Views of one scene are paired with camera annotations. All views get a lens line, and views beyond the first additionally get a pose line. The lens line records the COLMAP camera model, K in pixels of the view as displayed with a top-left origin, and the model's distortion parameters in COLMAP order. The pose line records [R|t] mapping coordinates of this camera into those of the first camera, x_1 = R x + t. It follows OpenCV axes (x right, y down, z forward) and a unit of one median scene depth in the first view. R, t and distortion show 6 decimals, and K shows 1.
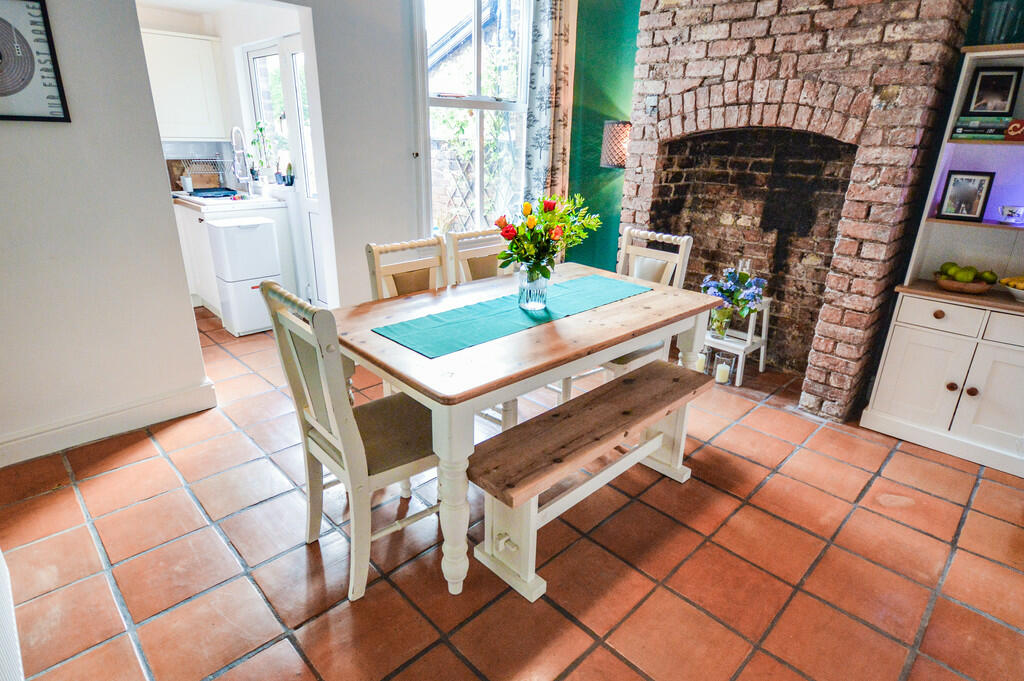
lens RADIAL K [[529.3, 0, 512.9], [0, 529.3, 338.2], [0, 0, 1]] dist [0.001506, -0.003217]
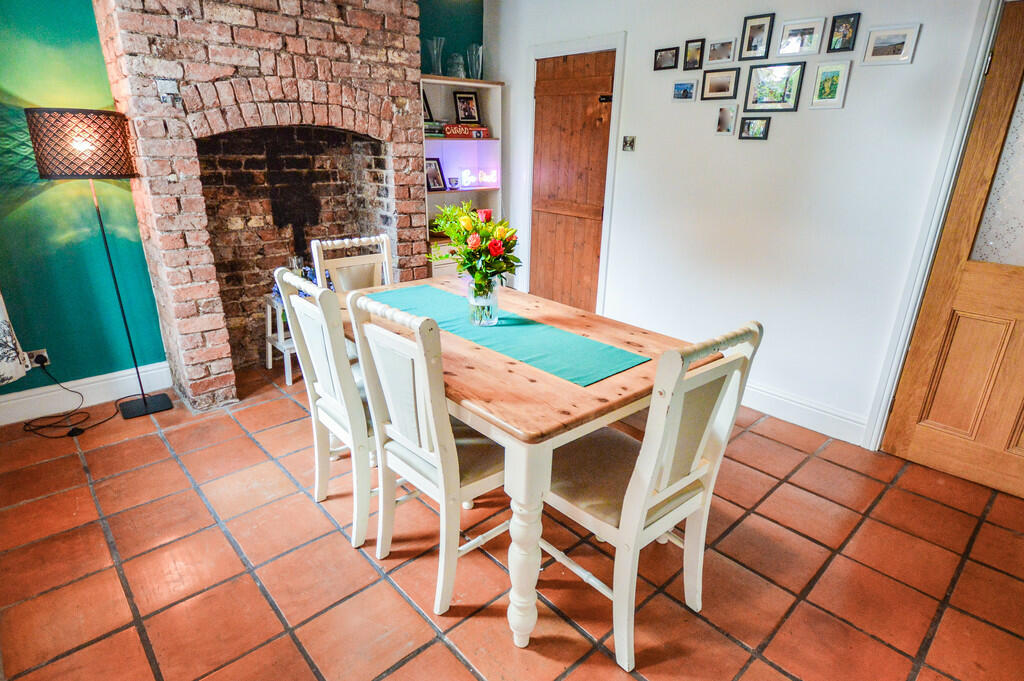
lens RADIAL K [[529.3, 0, 516.9], [0, 529.3, 336.3], [0, 0, 1]] dist [0.001506, -0.003217]
pose [[0.055434, -0.361482, 0.930730, -0.604394], [0.337957, 0.883935, 0.323179, -0.230370], [-0.939527, 0.296632, 0.171166, 0.561166]]
